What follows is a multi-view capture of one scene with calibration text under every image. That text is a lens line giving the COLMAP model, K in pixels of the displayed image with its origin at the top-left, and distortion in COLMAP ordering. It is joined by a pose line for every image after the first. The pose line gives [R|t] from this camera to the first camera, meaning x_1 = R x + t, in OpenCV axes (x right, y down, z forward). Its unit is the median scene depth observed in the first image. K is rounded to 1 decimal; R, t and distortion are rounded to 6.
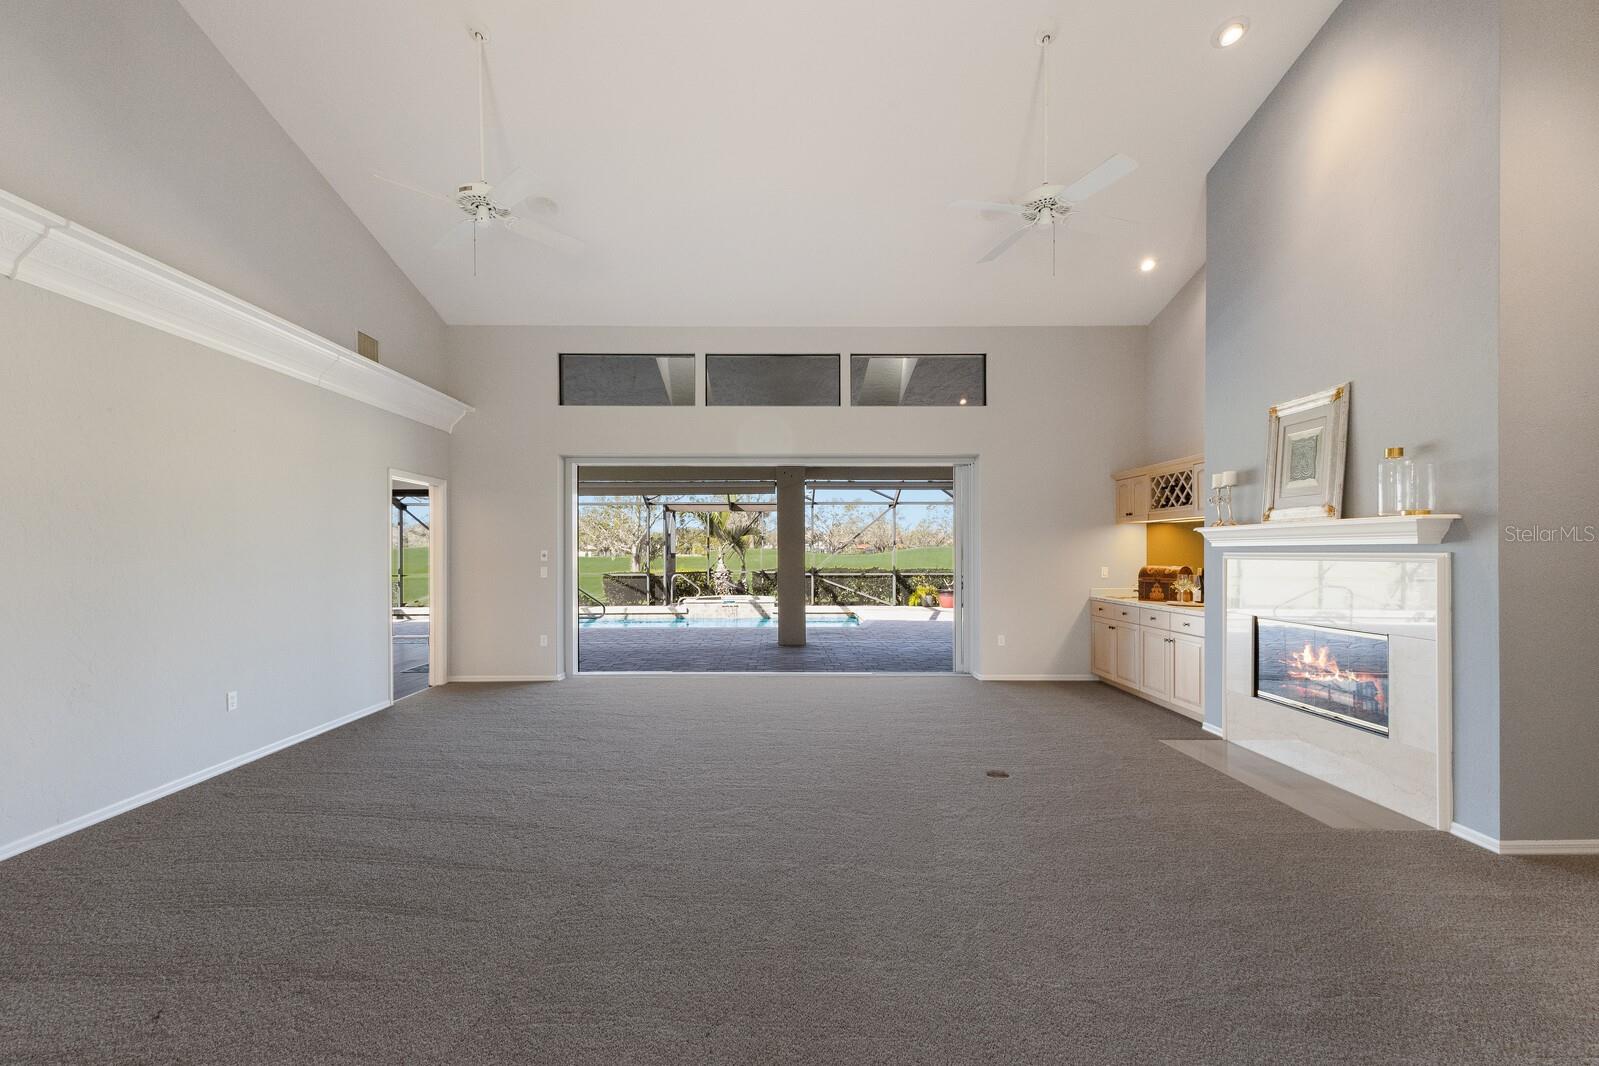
lens RADIAL K [[695.2, 0, 777.8], [0, 695.2, 554.4], [0, 0, 1]] dist [0.014426, -0.000187]
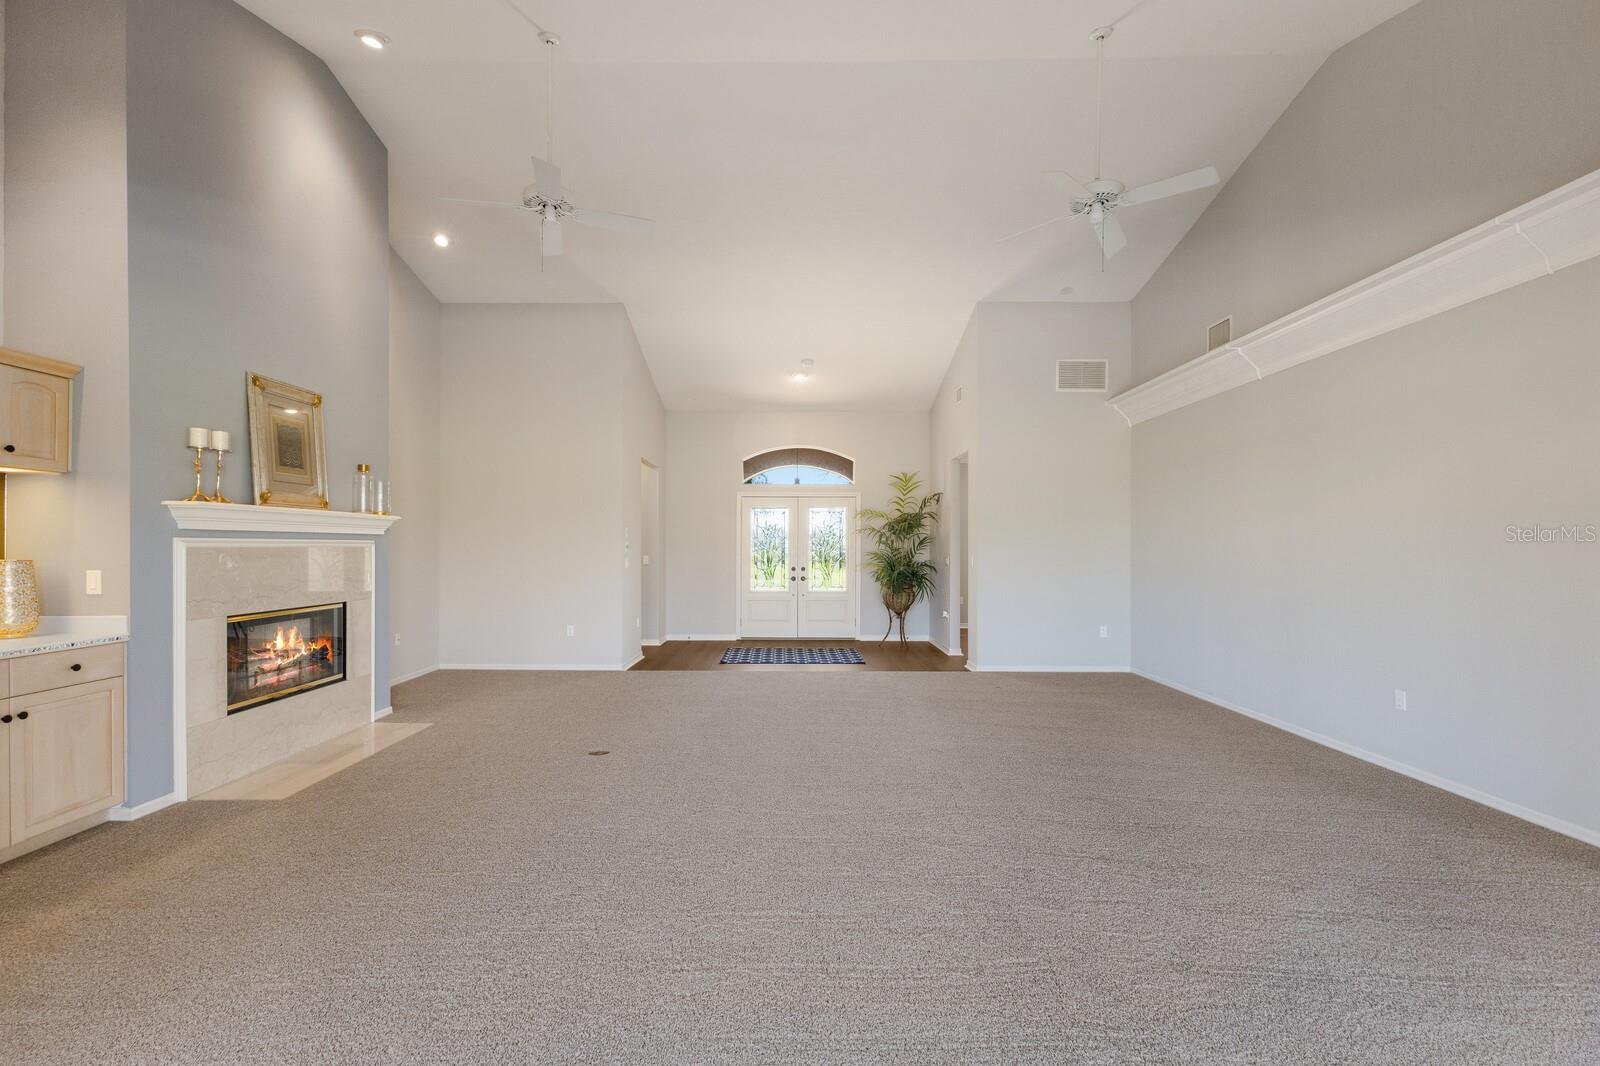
lens RADIAL K [[696.0, 0, 800.0], [0, 696.0, 533.0], [0, 0, 1]] dist [0.014419, -0.000158]
pose [[-0.999999, -0.001342, 0.000003, 0.009101], [-0.001342, 0.999850, -0.017286, 0.003376], [0.000020, -0.017286, -0.999851, 1.180239]]
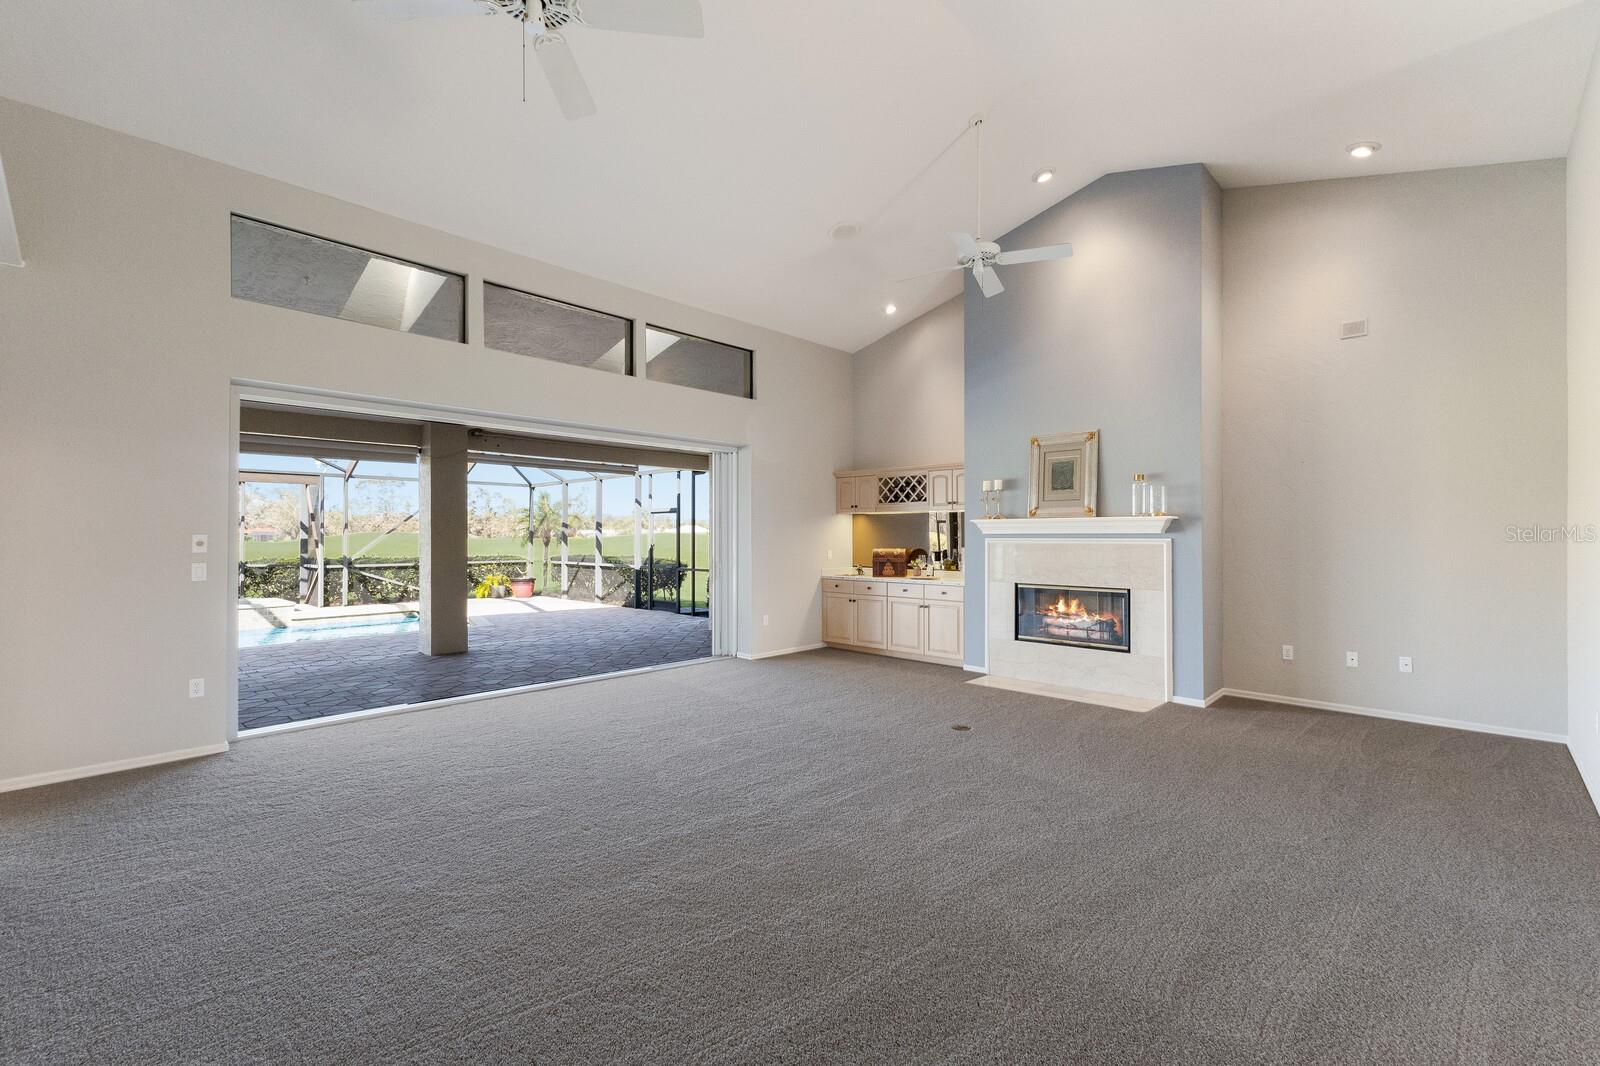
lens RADIAL K [[696.0, 0, 800.0], [0, 696.0, 533.0], [0, 0, 1]] dist [0.014419, -0.000158]
pose [[0.690978, 0.004863, 0.722859, -0.416571], [0.001905, 0.999962, -0.008548, -0.001287], [-0.722873, 0.007284, 0.690943, 0.220499]]
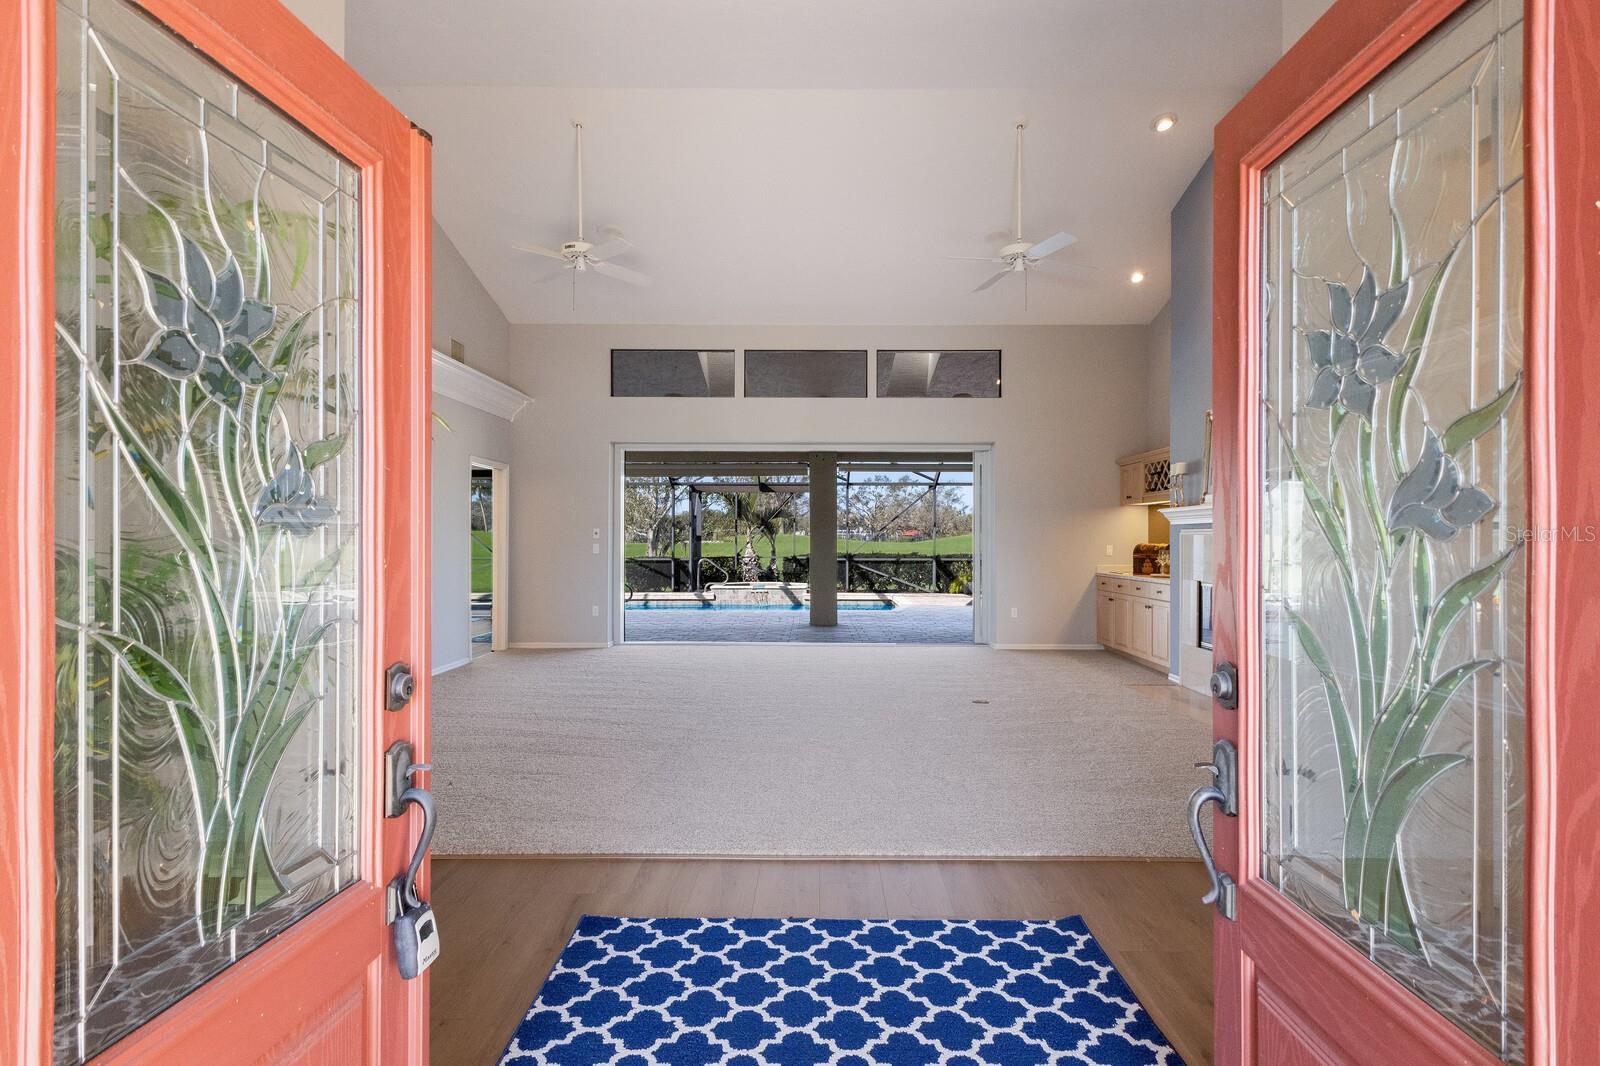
lens RADIAL K [[827.0, 0, 800.0], [0, 827.0, 533.0], [0, 0, 1]] dist [0.024900, 0.000053]
pose [[0.999901, 0.003844, -0.013541, 0.002585], [-0.004002, 0.999925, -0.011609, 0.015455], [0.013495, 0.011662, 0.999841, -0.300716]]
